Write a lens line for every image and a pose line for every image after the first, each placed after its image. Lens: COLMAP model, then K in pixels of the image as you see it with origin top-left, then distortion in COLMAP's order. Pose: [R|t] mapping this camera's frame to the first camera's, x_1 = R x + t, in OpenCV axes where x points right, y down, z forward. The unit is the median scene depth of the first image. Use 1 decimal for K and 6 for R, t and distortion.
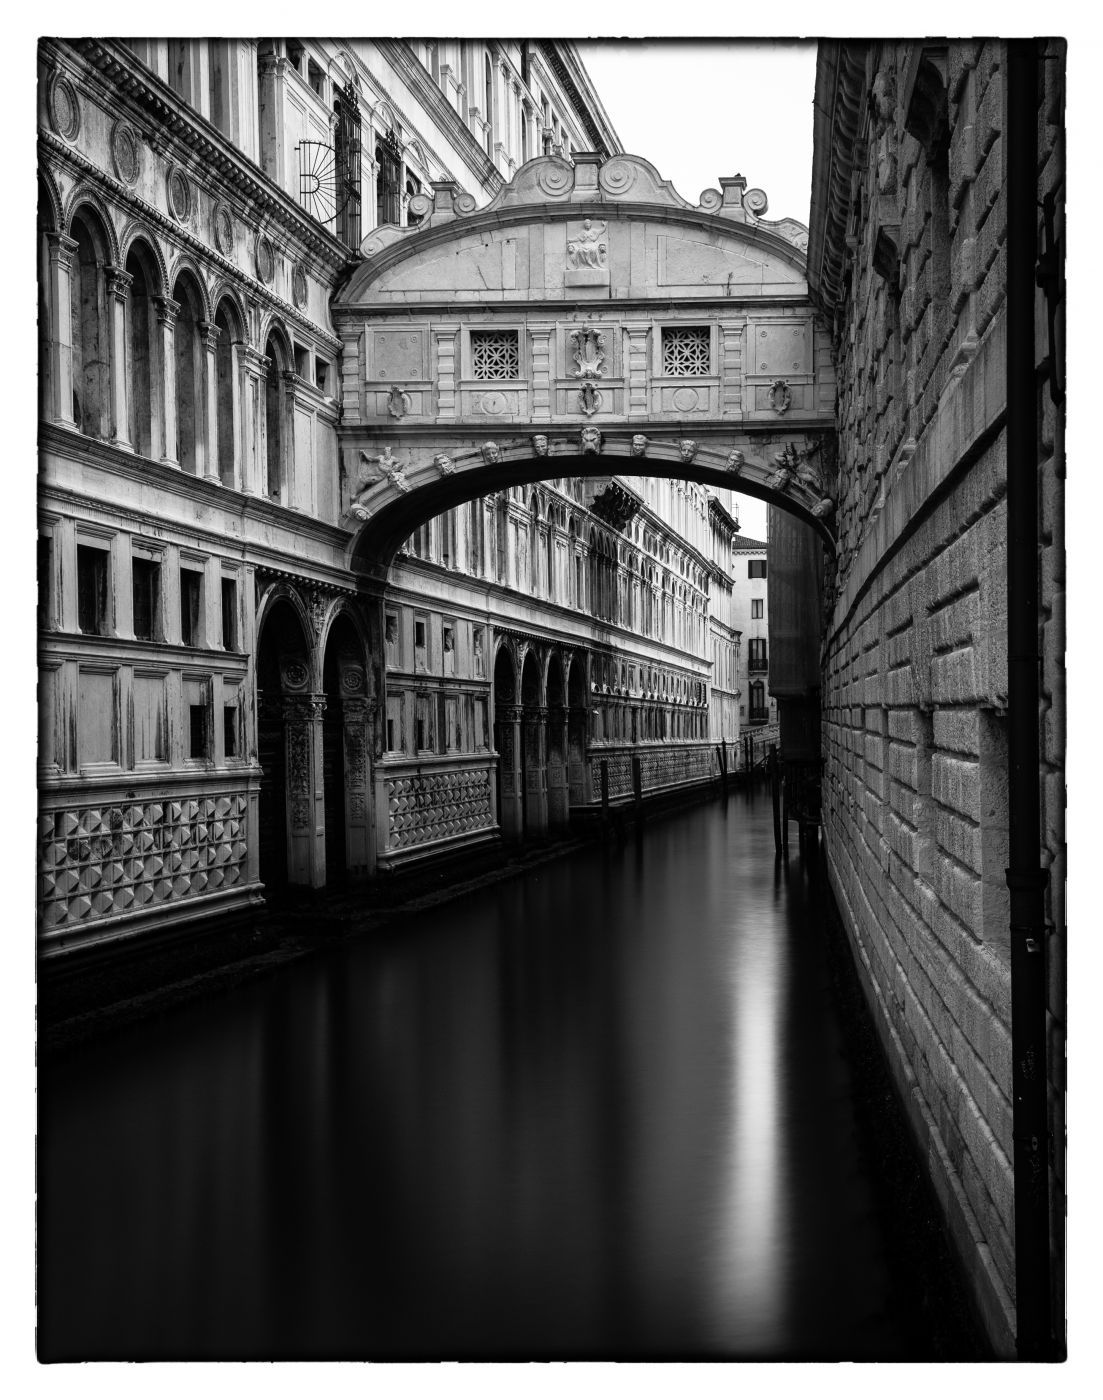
lens RADIAL K [[1968.1, 0, 741.8], [0, 1968.1, 722.4], [0, 0, 1]] dist [0.089045, -0.002760]
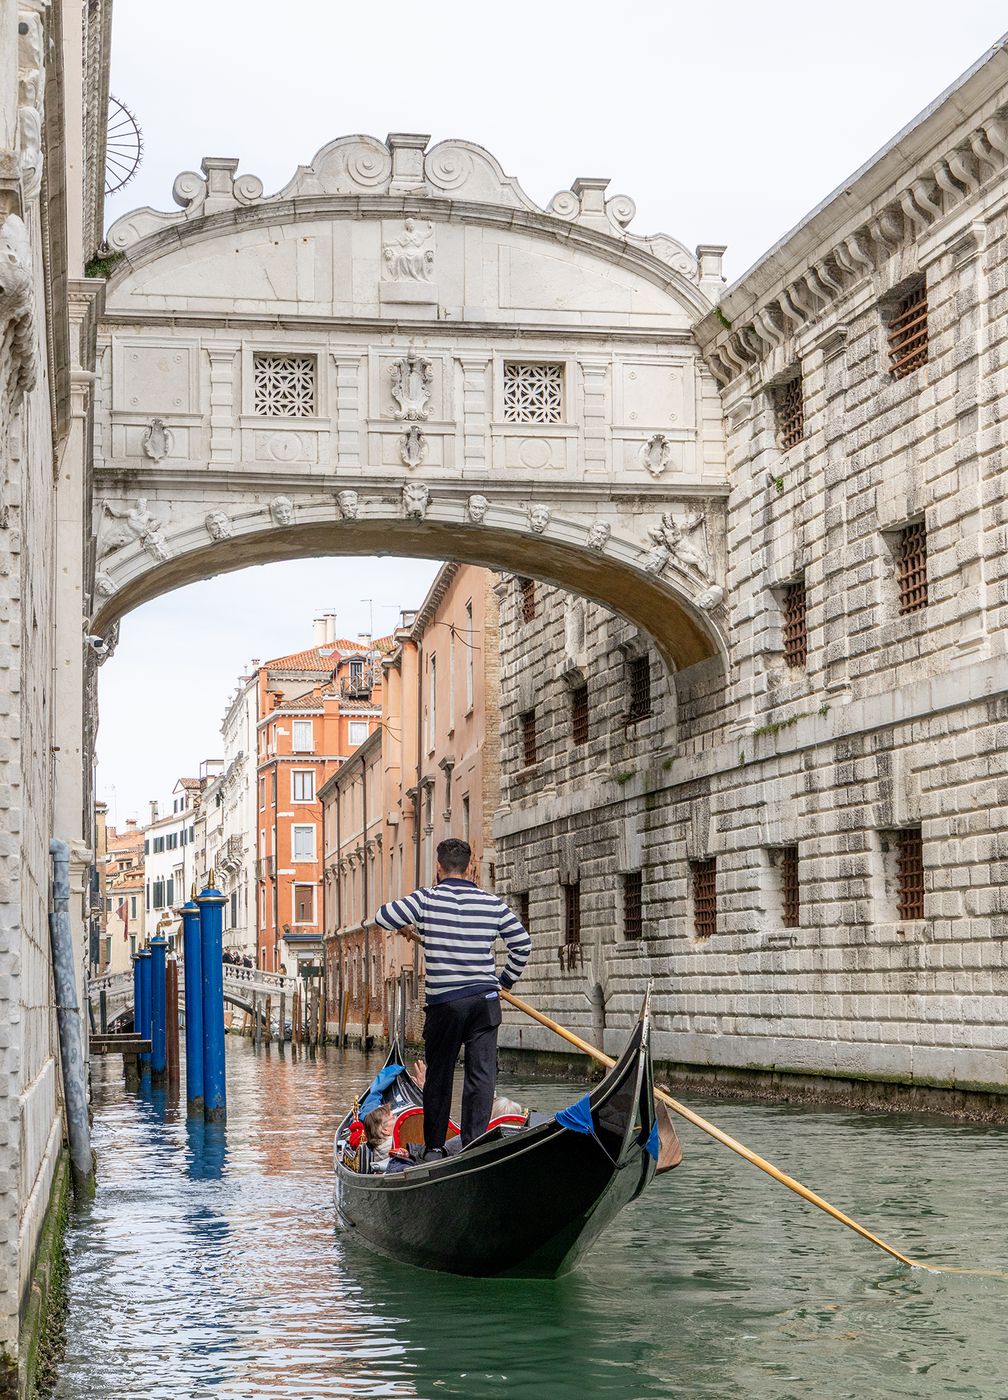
lens RADIAL K [[2589.3, 0, 529.5], [0, 2589.3, 759.3], [0, 0, 1]] dist [0.035946, 0.275234]
pose [[0.971331, 0.019324, 0.236943, -0.268017], [0.002867, 0.995667, -0.092951, 0.050038], [-0.237712, 0.090966, 0.967067, 0.029581]]
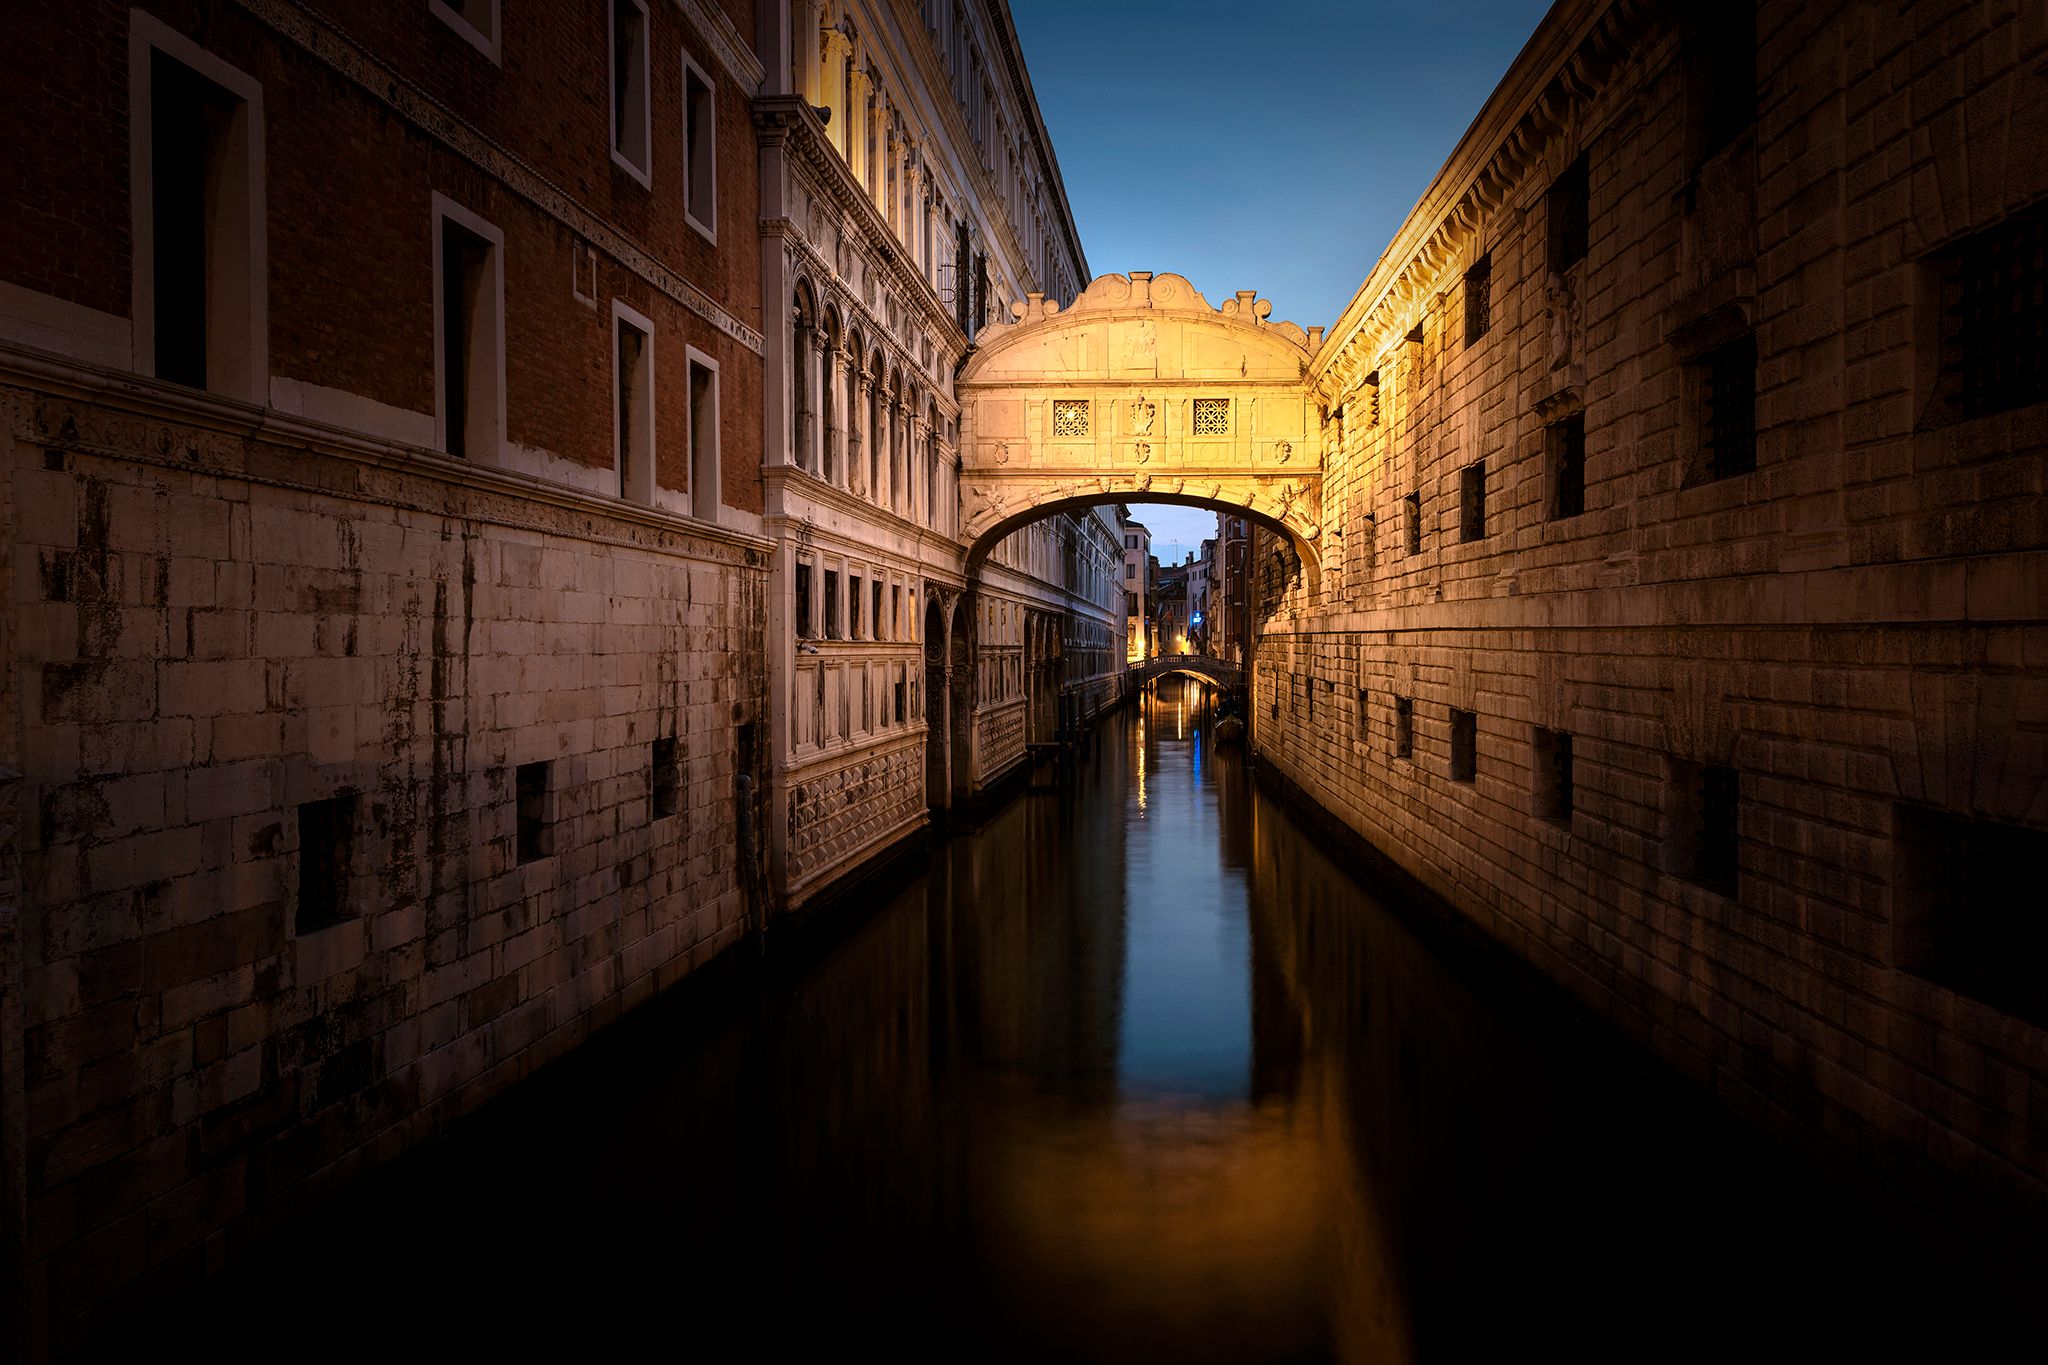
lens RADIAL K [[1438.6, 0, 1112.1], [0, 1438.6, 687.0], [0, 0, 1]] dist [-0.000117, -0.001607]
pose [[0.999790, 0.007179, 0.019171, -0.115093], [-0.007732, 0.999551, 0.028932, -0.028465], [-0.018955, -0.029074, 0.999398, -0.004622]]
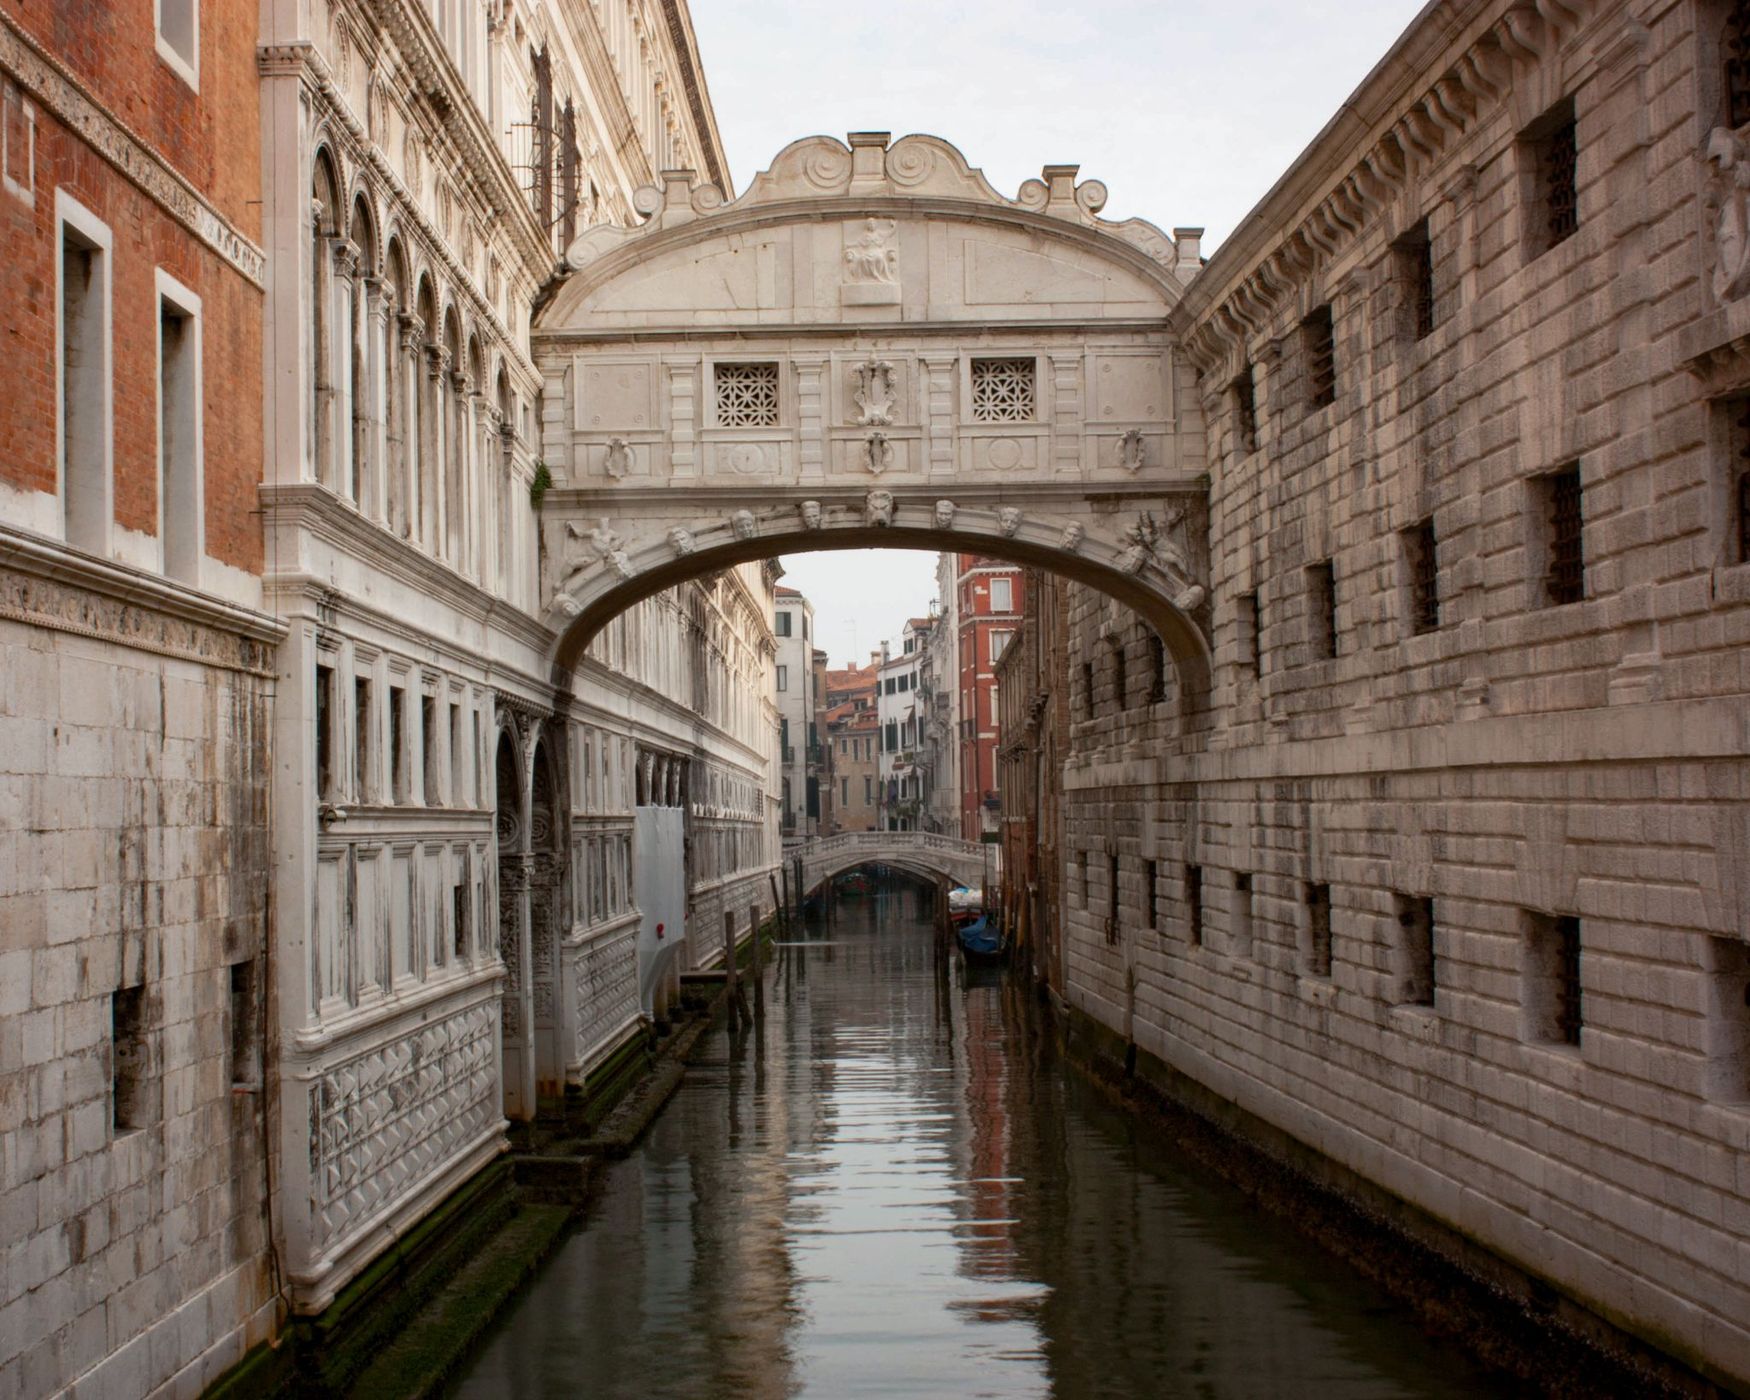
lens RADIAL K [[2689.6, 0, 805.8], [0, 2689.6, 701.7], [0, 0, 1]] dist [-0.108706, 0.120233]
pose [[0.998767, -0.006430, 0.049234, -0.154160], [0.008567, 0.999025, -0.043319, -0.025940], [-0.048908, 0.043687, 0.997847, -0.009317]]
